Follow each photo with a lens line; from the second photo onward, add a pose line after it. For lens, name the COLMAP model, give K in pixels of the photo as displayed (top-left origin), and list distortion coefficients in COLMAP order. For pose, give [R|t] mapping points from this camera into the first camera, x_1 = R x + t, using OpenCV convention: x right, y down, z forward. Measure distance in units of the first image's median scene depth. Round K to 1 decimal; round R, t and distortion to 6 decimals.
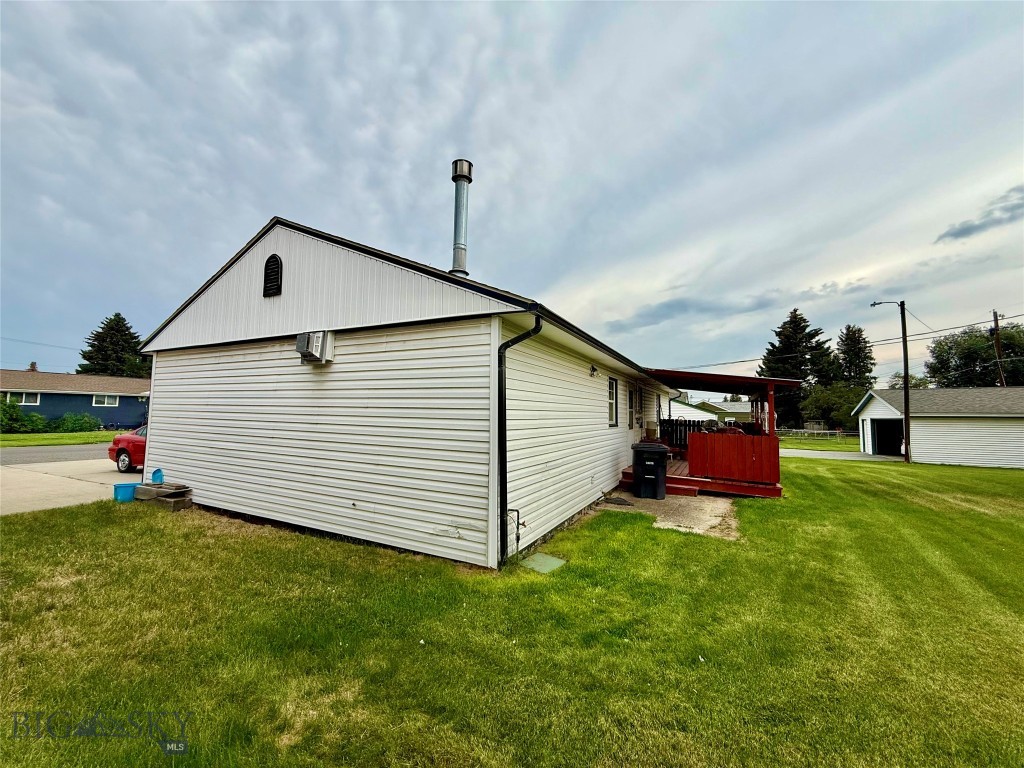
lens RADIAL K [[408.8, 0, 511.8], [0, 408.8, 383.5], [0, 0, 1]] dist [0.003706, -0.000310]
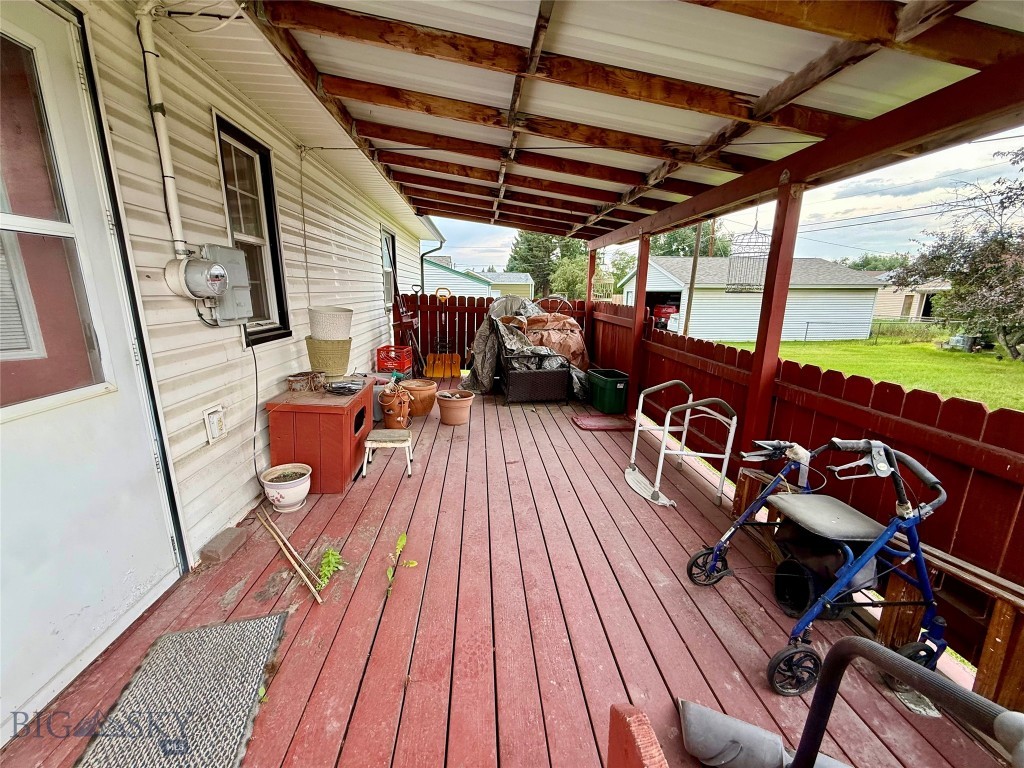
lens RADIAL K [[408.8, 0, 511.5], [0, 408.8, 383.0], [0, 0, 1]] dist [0.003706, -0.000310]
pose [[0.845350, -0.119264, 0.520730, 0.446382], [-0.042762, 0.956526, 0.288496, 0.091000], [-0.532499, -0.266148, 0.803499, 1.100897]]
